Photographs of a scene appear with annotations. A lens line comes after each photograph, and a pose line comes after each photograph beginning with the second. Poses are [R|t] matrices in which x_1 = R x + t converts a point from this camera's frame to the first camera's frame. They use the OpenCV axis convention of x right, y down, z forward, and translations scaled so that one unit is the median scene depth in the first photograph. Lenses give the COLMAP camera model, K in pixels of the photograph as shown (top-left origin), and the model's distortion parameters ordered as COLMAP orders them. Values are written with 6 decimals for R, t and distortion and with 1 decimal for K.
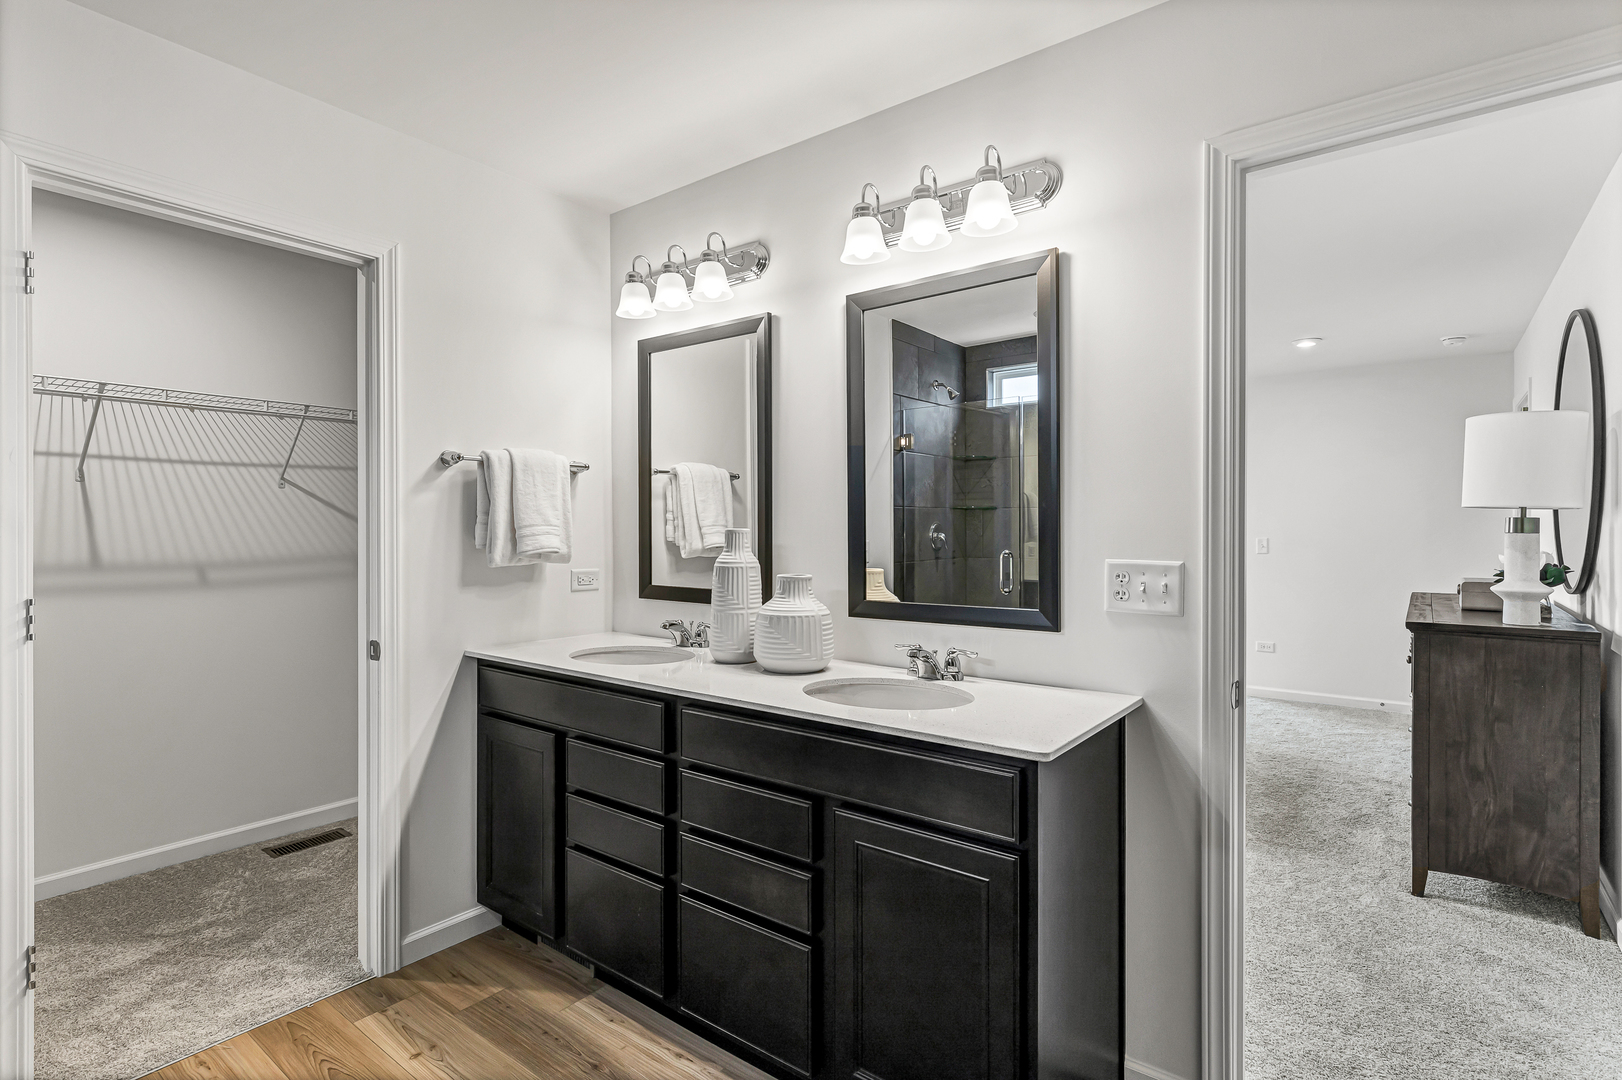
lens RADIAL K [[794.5, 0, 811.0], [0, 794.5, 540.0], [0, 0, 1]] dist [-0.000025, 0.000030]
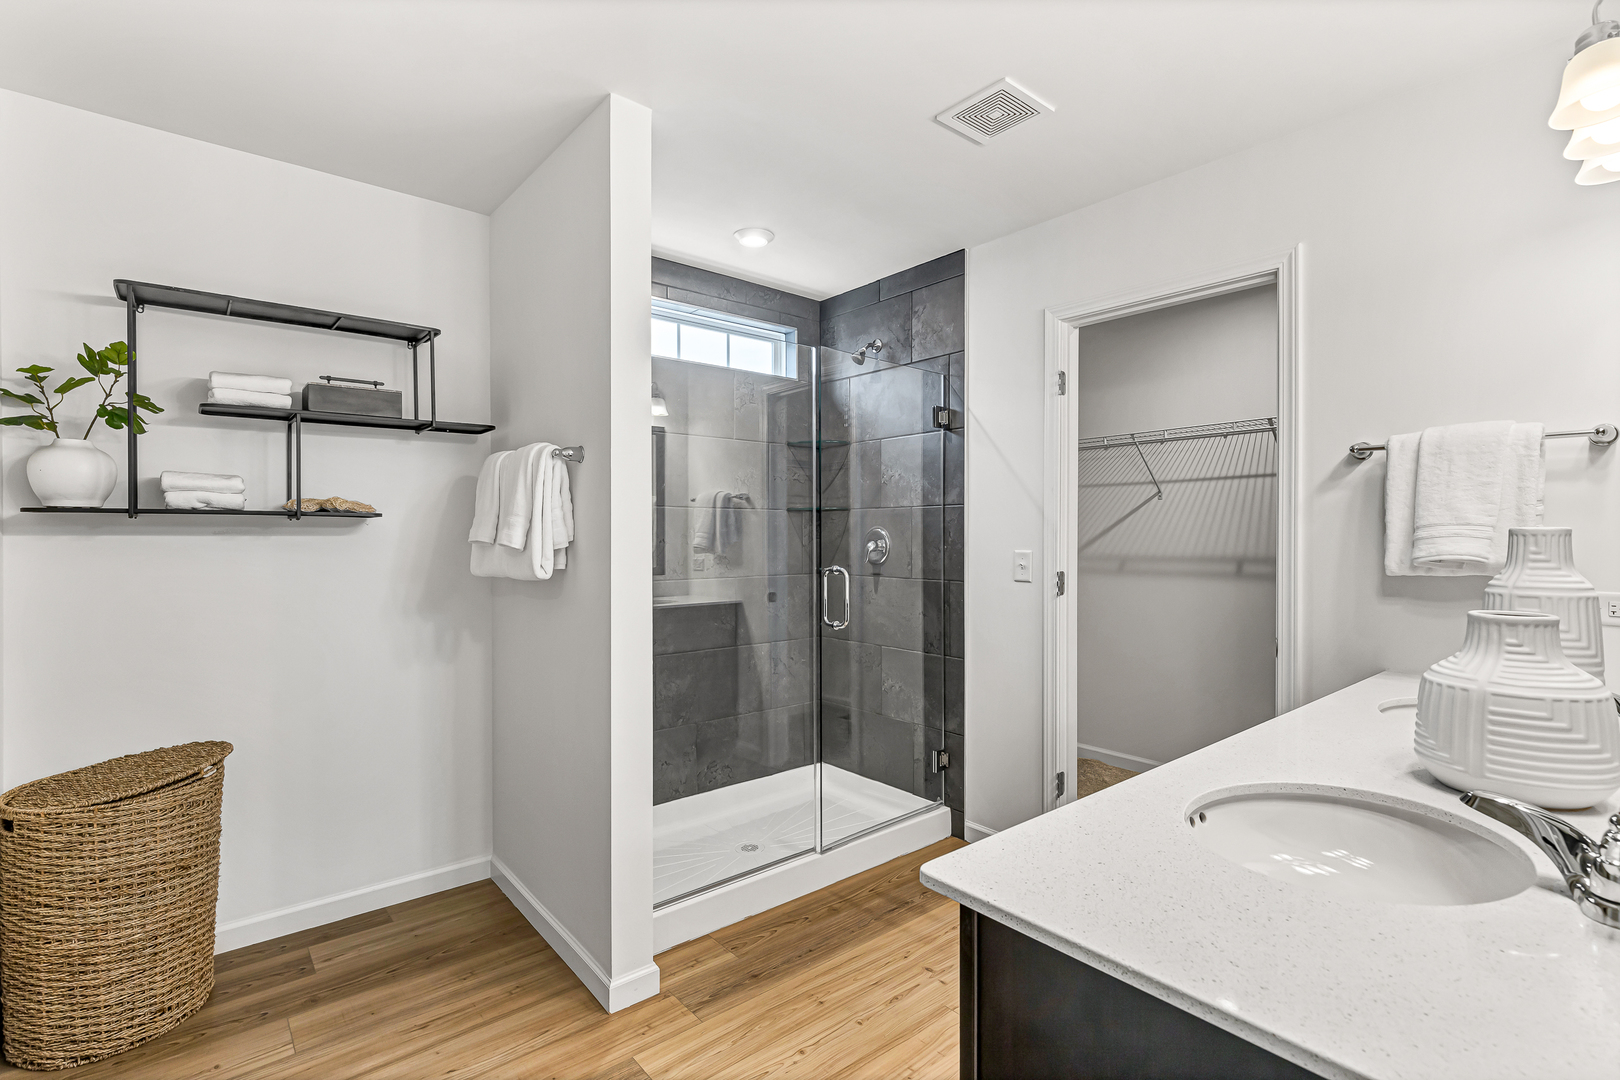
lens RADIAL K [[749.7, 0, 810.0], [0, 749.7, 540.0], [0, 0, 1]] dist [0.000009, -0.000018]
pose [[-0.218643, 0.010364, -0.975750, 0.504895], [-0.007271, 0.999899, 0.012250, -0.008187], [0.975778, 0.009773, -0.218545, 0.574162]]
